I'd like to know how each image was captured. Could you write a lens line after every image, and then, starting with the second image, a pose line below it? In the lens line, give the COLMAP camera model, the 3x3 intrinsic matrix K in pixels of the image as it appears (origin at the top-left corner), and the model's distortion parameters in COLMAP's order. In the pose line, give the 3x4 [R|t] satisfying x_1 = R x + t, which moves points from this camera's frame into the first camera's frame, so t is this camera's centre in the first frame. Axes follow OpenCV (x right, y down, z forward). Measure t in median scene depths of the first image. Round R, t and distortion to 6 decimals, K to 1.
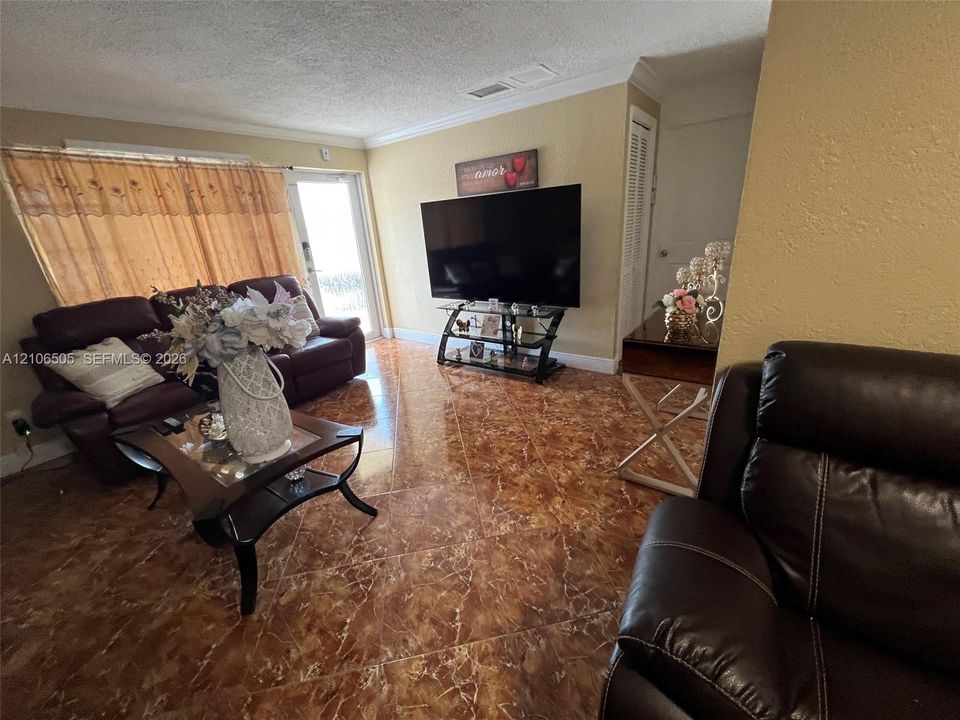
lens RADIAL K [[381.4, 0, 480.0], [0, 381.4, 359.6], [0, 0, 1]] dist [0.000084, -0.000271]
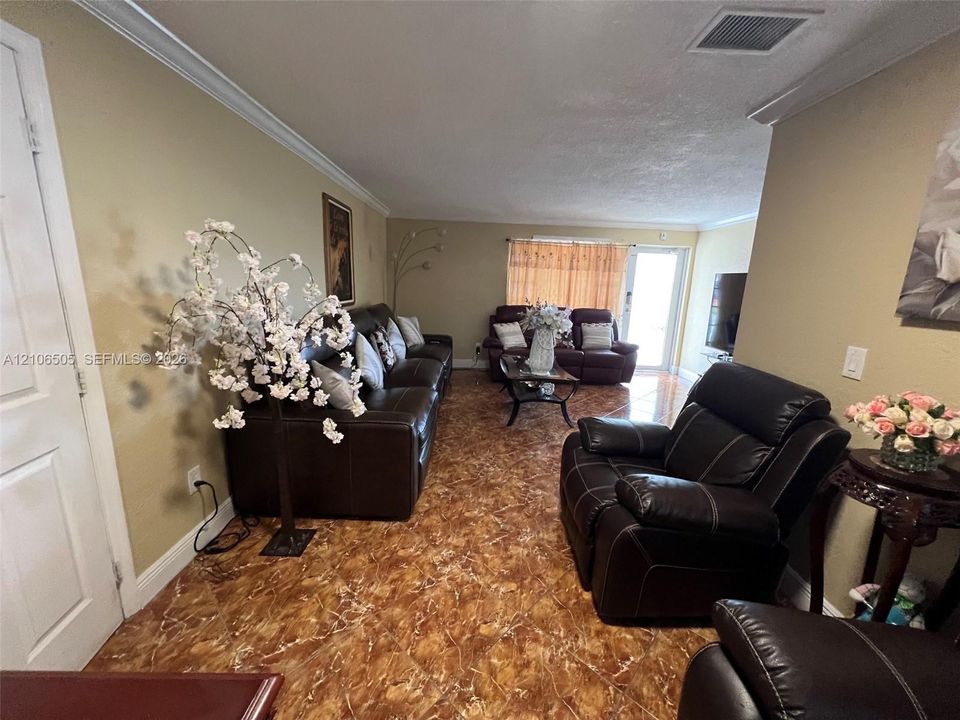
lens RADIAL K [[377.3, 0, 482.0], [0, 377.3, 360.2], [0, 0, 1]] dist [-0.003242, -0.000060]
pose [[0.592575, 0.257499, -0.763249, 0.532345], [-0.348734, 0.936137, 0.045074, 0.104708], [0.726113, 0.239462, 0.644530, -0.412936]]
